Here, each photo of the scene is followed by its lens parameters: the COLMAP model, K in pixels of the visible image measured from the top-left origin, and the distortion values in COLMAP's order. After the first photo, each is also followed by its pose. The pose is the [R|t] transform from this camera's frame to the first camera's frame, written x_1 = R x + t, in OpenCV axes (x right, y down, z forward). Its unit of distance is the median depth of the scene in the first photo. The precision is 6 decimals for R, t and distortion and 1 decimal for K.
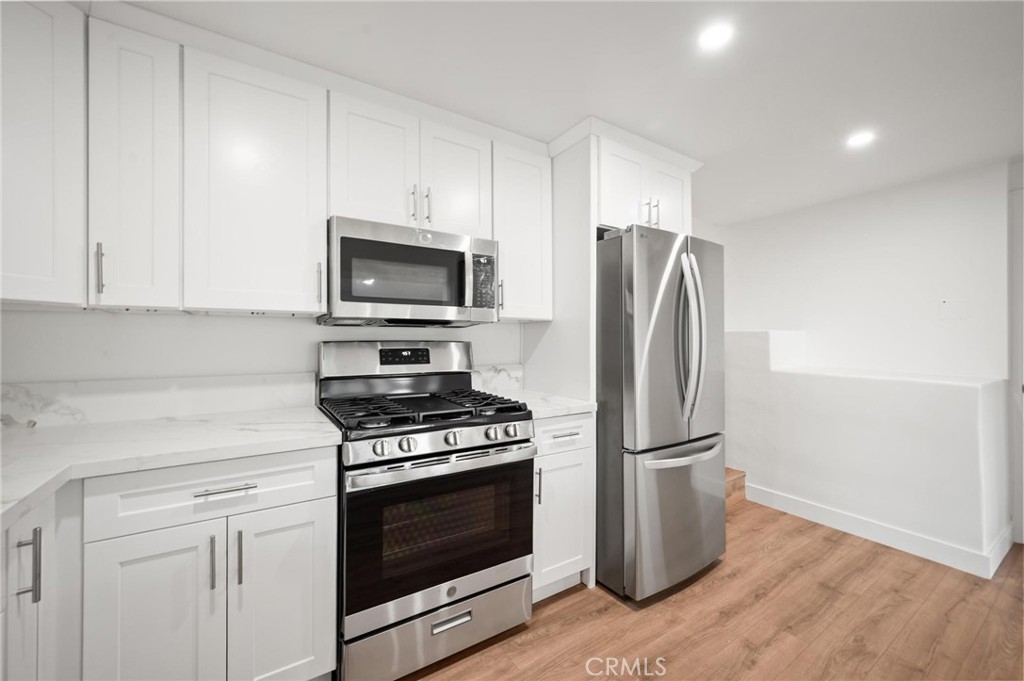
lens RADIAL K [[406.2, 0, 510.2], [0, 406.2, 340.5], [0, 0, 1]] dist [0.002067, -0.000150]
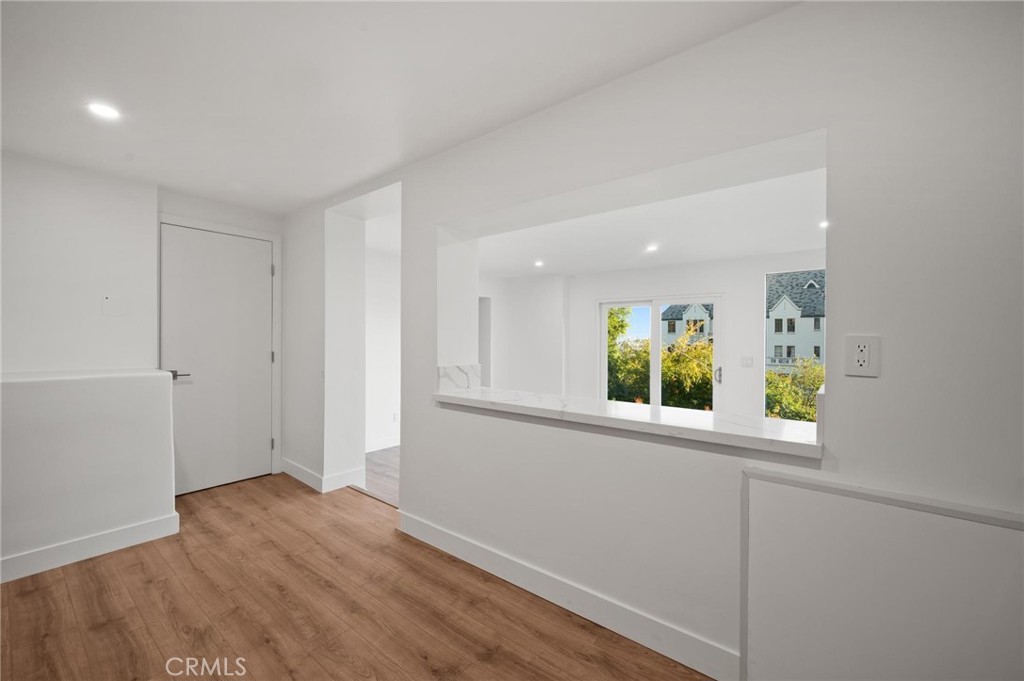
lens RADIAL K [[406.2, 0, 514.0], [0, 406.2, 339.7], [0, 0, 1]] dist [0.002067, -0.000150]
pose [[-0.320432, -0.010674, 0.947211, -0.238702], [-0.007366, 0.999934, 0.008777, -0.008979], [-0.947243, -0.004164, -0.320489, 0.351457]]
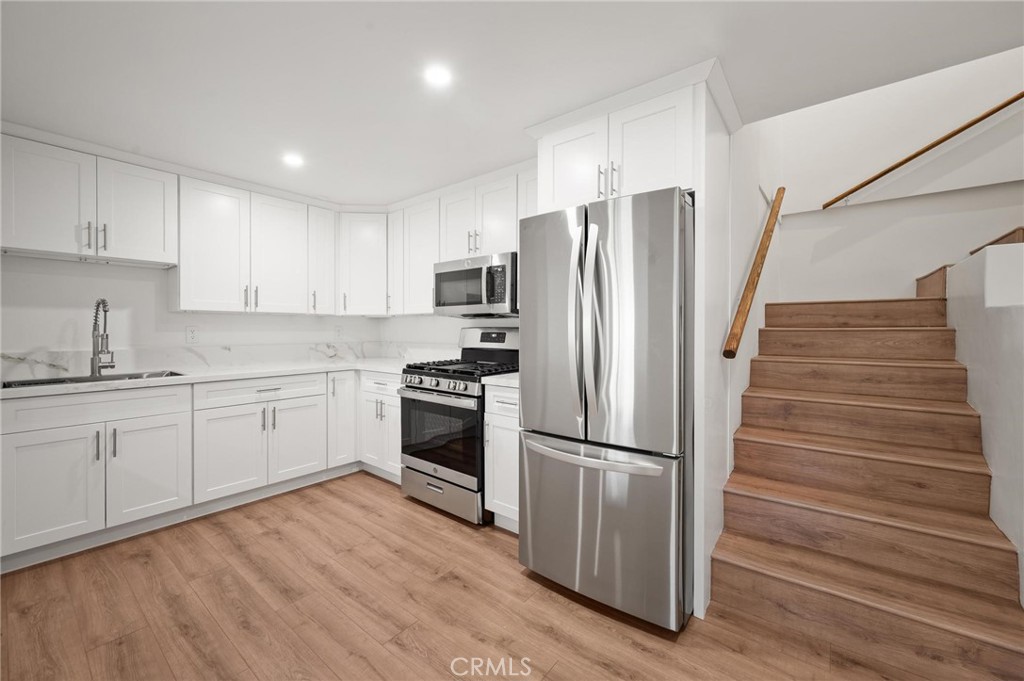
lens RADIAL K [[406.2, 0, 508.1], [0, 406.2, 332.0], [0, 0, 1]] dist [0.002067, -0.000150]
pose [[0.307576, 0.007125, -0.951497, 1.668080], [0.001551, 0.999967, 0.007989, 0.008894], [0.951522, -0.003933, 0.307555, 0.789823]]
